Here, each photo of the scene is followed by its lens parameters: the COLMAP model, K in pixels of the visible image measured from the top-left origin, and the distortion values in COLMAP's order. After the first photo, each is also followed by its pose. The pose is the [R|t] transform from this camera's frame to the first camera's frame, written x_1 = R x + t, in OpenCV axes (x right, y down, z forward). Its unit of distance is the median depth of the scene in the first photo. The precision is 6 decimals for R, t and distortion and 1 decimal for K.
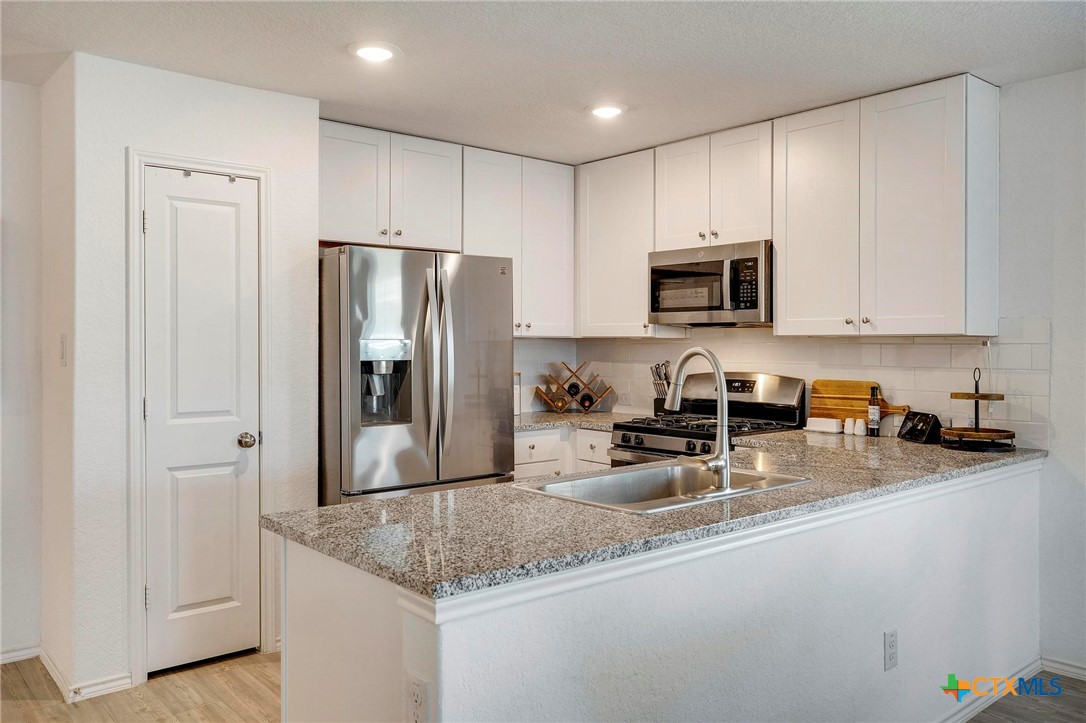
lens RADIAL K [[838.1, 0, 544.5], [0, 838.1, 351.0], [0, 0, 1]] dist [-0.001734, 0.006314]
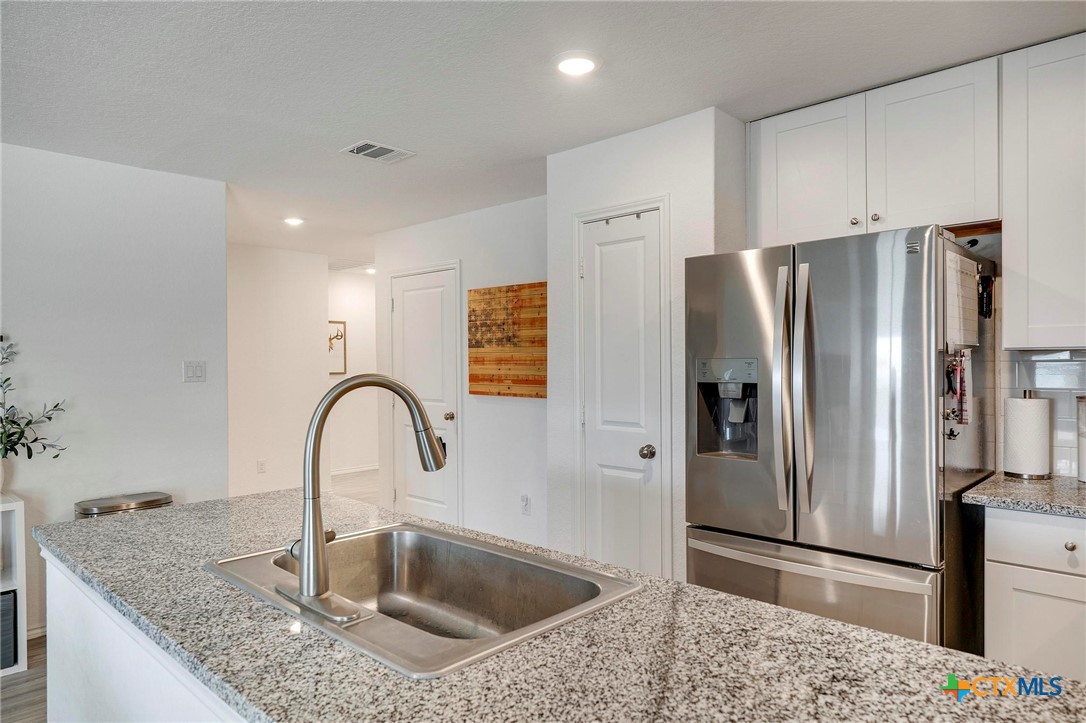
lens RADIAL K [[688.7, 0, 538.5], [0, 688.7, 359.3], [0, 0, 1]] dist [-0.000831, 0.003453]
pose [[0.088315, -0.002656, -0.996089, 0.461168], [0.002301, 0.999994, -0.002463, -0.010860], [0.996090, -0.002075, 0.088320, 0.683599]]
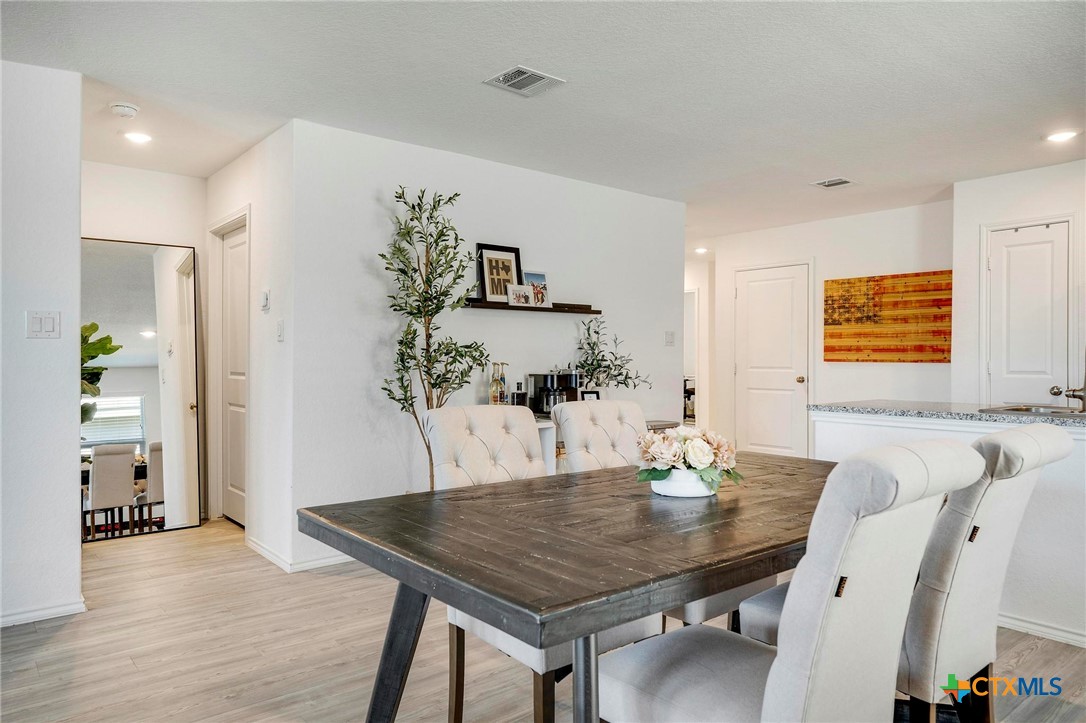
lens RADIAL K [[727.2, 0, 543.0], [0, 727.2, 361.5], [0, 0, 1]] dist [0.020631, -0.000926]
pose [[-0.024698, 0.003589, -0.999689, 0.915959], [-0.004925, 0.999981, 0.003712, 0.044917], [0.999683, 0.005015, -0.024680, 0.063755]]
